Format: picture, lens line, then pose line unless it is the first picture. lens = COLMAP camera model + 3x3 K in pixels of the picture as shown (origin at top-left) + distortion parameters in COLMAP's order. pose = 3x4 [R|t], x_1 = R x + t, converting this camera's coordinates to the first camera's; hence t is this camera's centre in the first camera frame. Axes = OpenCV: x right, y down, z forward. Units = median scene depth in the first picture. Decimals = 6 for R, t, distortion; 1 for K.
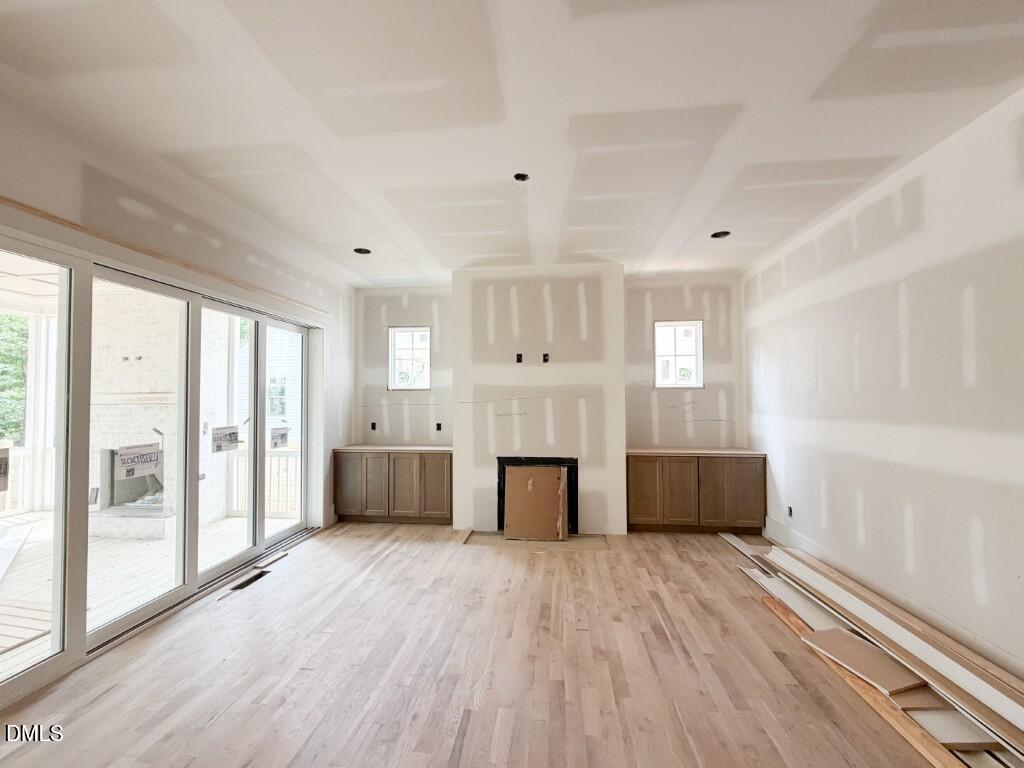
lens RADIAL K [[414.3, 0, 512.7], [0, 414.3, 391.6], [0, 0, 1]] dist [0.000802, -0.000103]
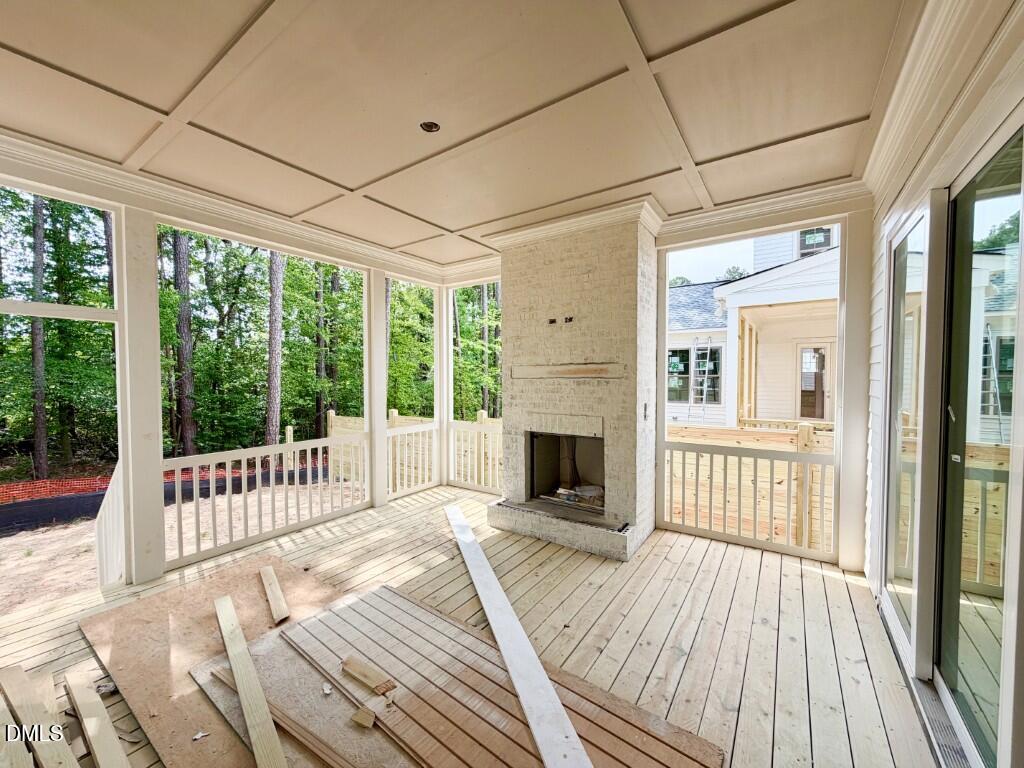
lens RADIAL K [[414.3, 0, 513.1], [0, 414.3, 383.6], [0, 0, 1]] dist [0.000802, -0.000103]
pose [[0.880386, 0.006936, -0.474206, -0.620019], [0.015796, 0.998910, 0.043935, 0.004530], [0.473994, -0.046170, 0.879317, 0.252513]]
